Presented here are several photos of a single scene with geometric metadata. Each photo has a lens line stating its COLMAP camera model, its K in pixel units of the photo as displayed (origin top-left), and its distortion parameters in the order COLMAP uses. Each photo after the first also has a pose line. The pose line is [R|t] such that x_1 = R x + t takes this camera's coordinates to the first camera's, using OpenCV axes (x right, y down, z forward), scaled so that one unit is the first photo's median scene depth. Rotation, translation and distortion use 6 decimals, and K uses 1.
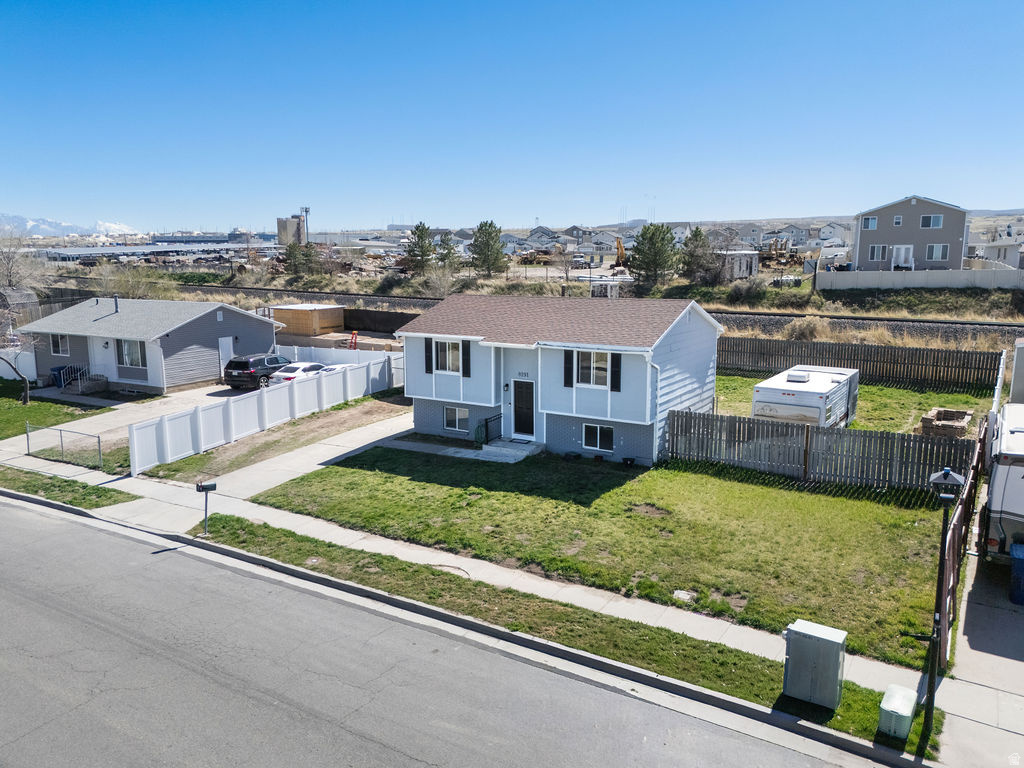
lens RADIAL K [[753.6, 0, 512.0], [0, 753.6, 384.0], [0, 0, 1]] dist [0.072183, -0.070209]
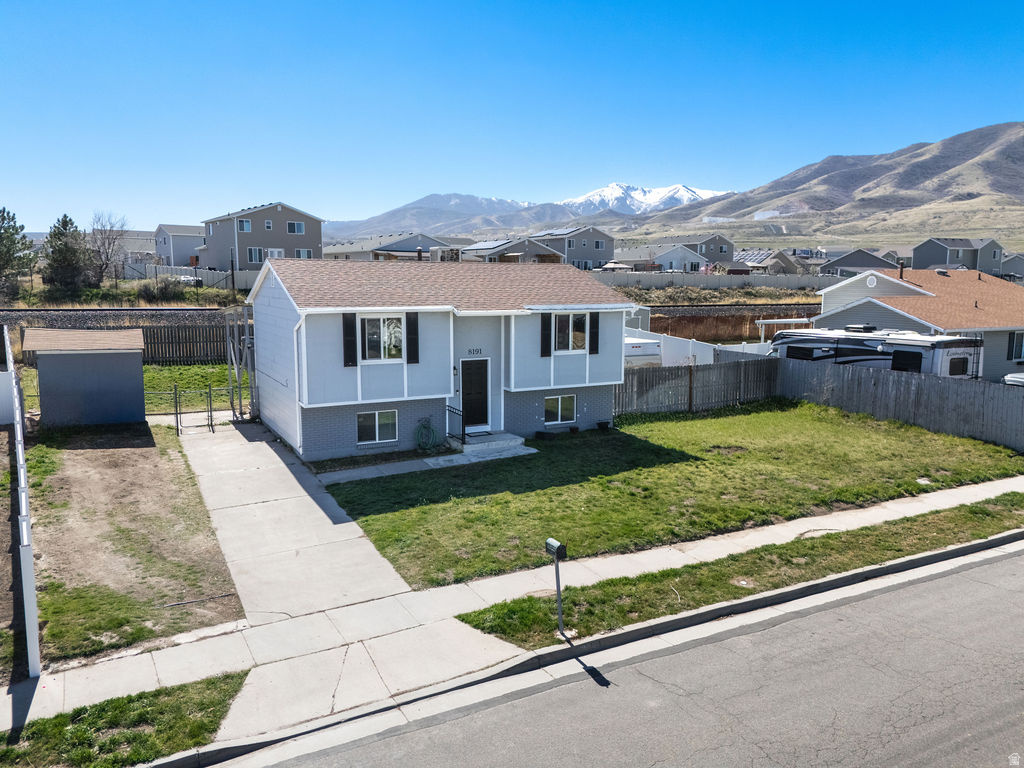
lens RADIAL K [[753.6, 0, 512.0], [0, 753.6, 384.0], [0, 0, 1]] dist [0.072183, -0.070209]
pose [[0.506875, -0.113109, 0.854566, -0.739203], [0.137009, 0.989323, 0.049680, -0.014117], [-0.851062, 0.091901, 0.516960, 0.612113]]
